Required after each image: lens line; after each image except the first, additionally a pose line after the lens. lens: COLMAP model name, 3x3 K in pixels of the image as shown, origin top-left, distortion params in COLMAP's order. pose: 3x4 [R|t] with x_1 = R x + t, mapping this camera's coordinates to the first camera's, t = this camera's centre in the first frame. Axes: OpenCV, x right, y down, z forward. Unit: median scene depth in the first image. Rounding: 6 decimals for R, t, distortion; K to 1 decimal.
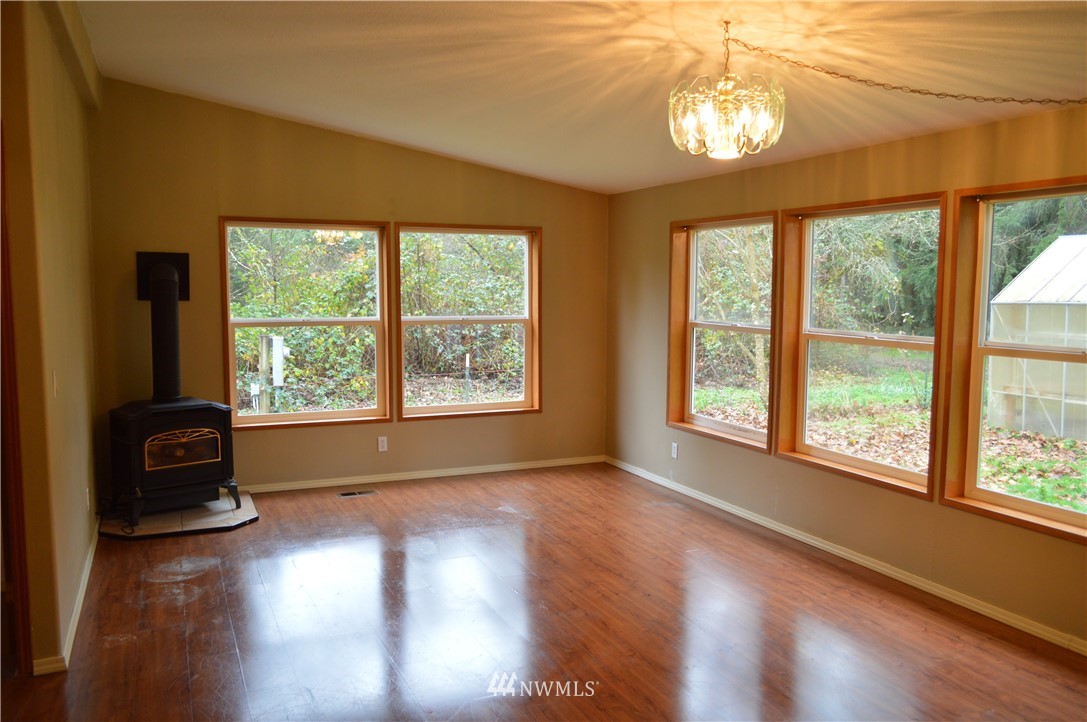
lens RADIAL K [[849.9, 0, 539.1], [0, 849.9, 361.8], [0, 0, 1]] dist [-0.024711, -0.002521]
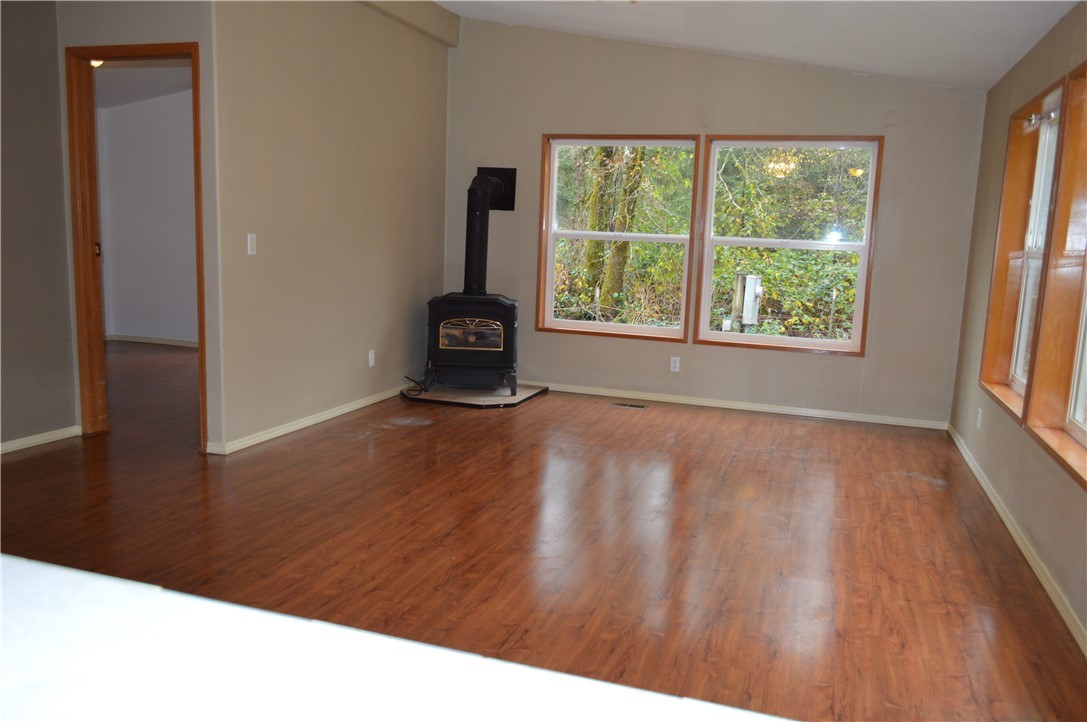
lens RADIAL K [[849.9, 0, 538.8], [0, 849.9, 363.1], [0, 0, 1]] dist [-0.024711, -0.002521]
pose [[0.727307, 0.125635, -0.674715, 0.437147], [-0.096324, 0.992057, 0.080893, 0.037265], [0.679519, 0.006158, 0.733632, 0.203986]]
